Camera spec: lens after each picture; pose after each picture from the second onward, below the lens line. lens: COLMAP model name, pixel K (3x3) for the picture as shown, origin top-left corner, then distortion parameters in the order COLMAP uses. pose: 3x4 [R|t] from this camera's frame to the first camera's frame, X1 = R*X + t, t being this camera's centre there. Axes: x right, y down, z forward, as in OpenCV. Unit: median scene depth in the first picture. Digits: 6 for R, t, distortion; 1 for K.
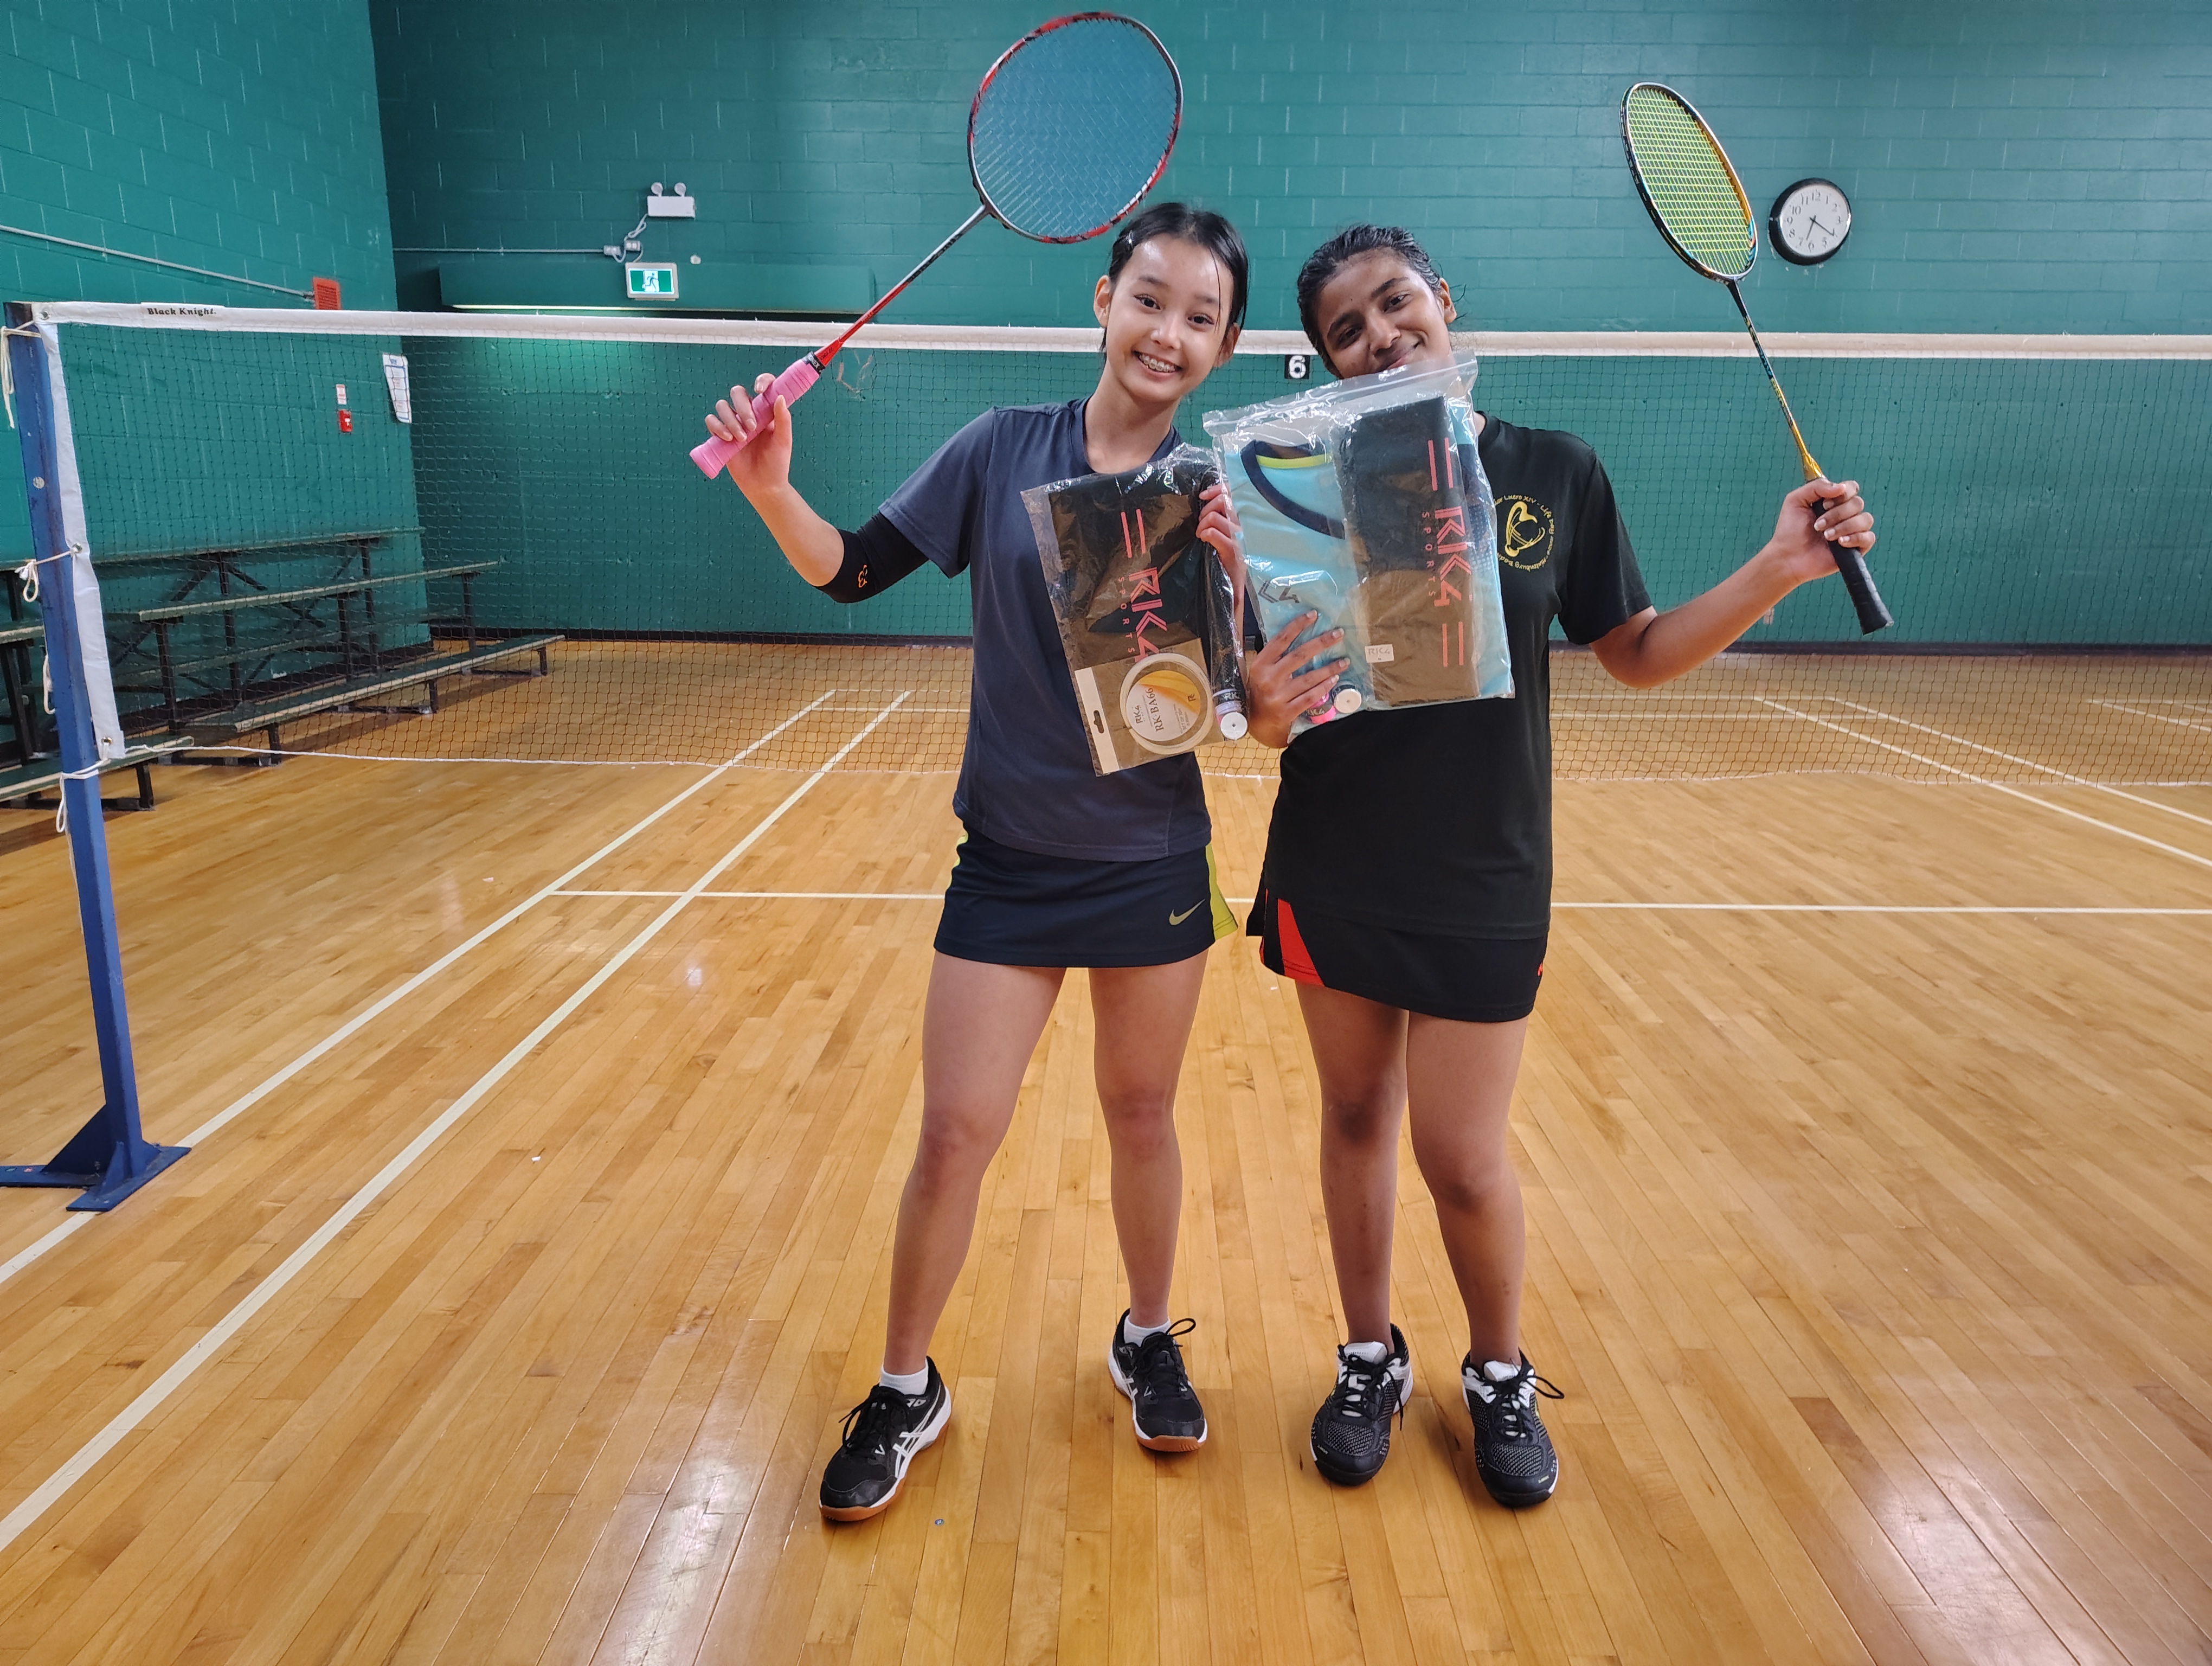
lens RADIAL K [[1544.9, 0, 1106.0], [0, 1544.9, 833.0], [0, 0, 1]] dist [0.064703, -0.061892]
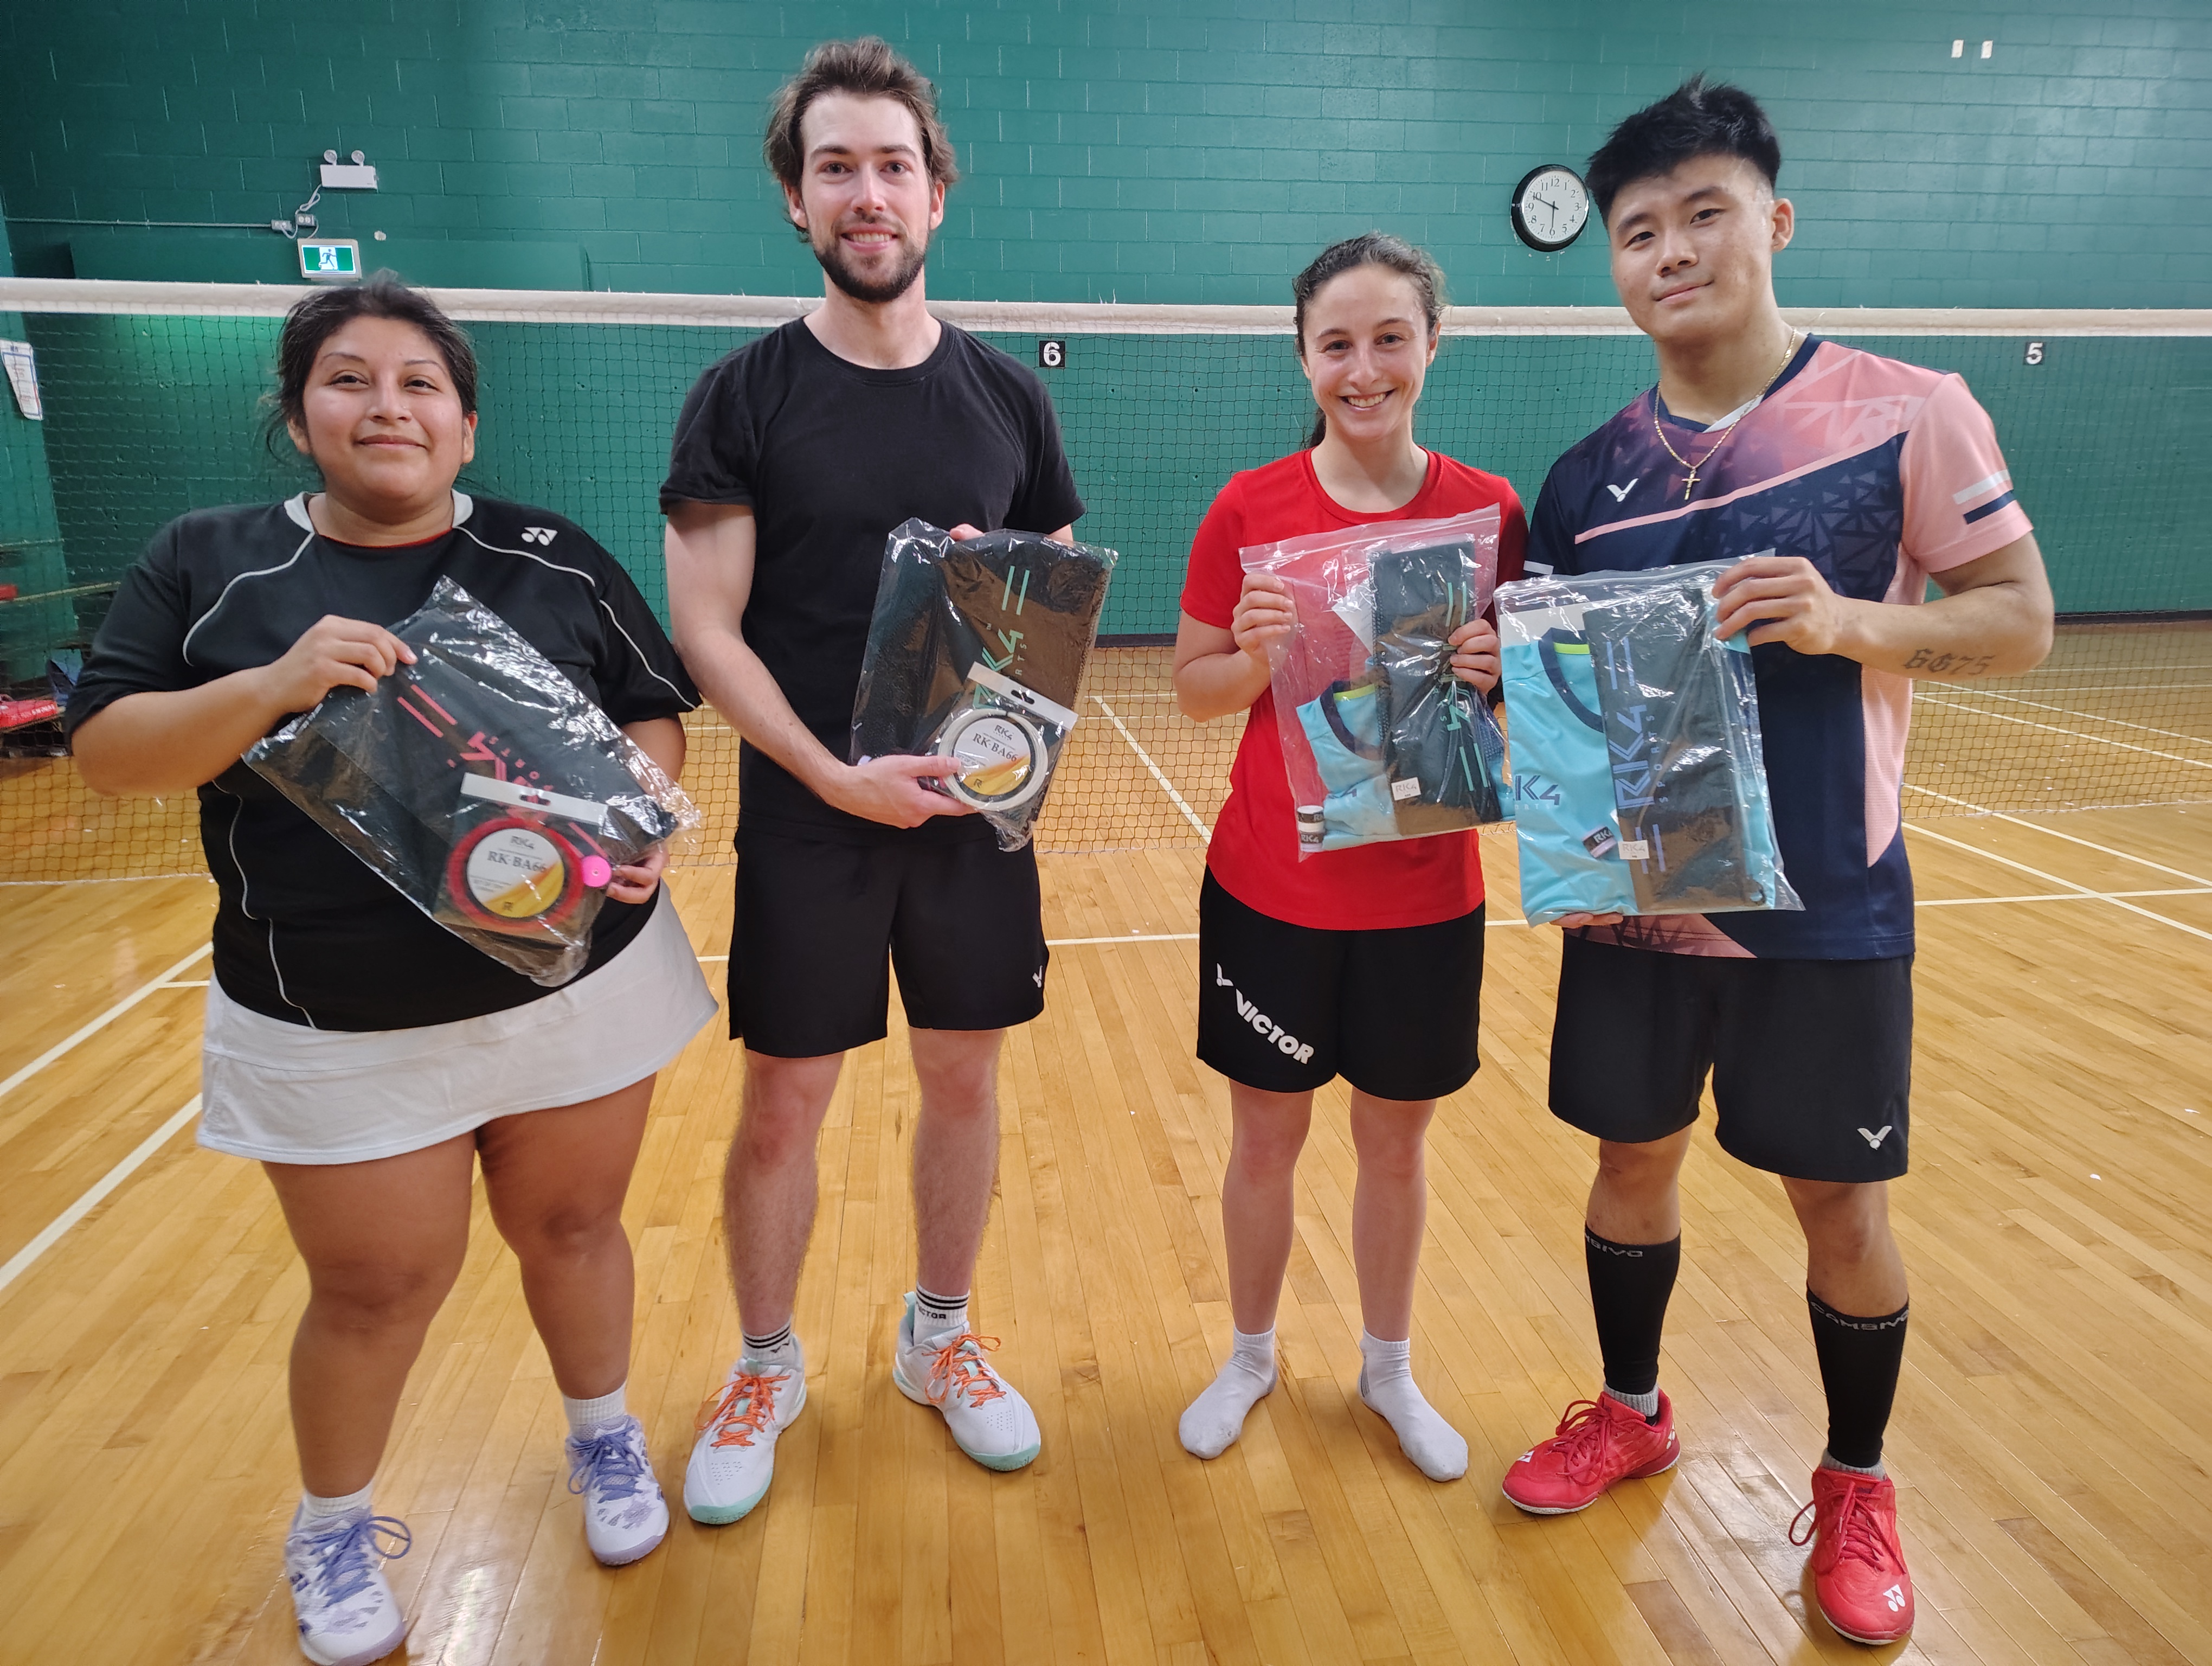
lens RADIAL K [[1544.9, 0, 1106.0], [0, 1544.9, 833.0], [0, 0, 1]] dist [0.064703, -0.061892]
pose [[0.989921, -0.045776, 0.134019, 0.045584], [0.044895, 0.998946, 0.009588, -0.038050], [-0.134317, -0.003474, 0.990932, 0.137579]]
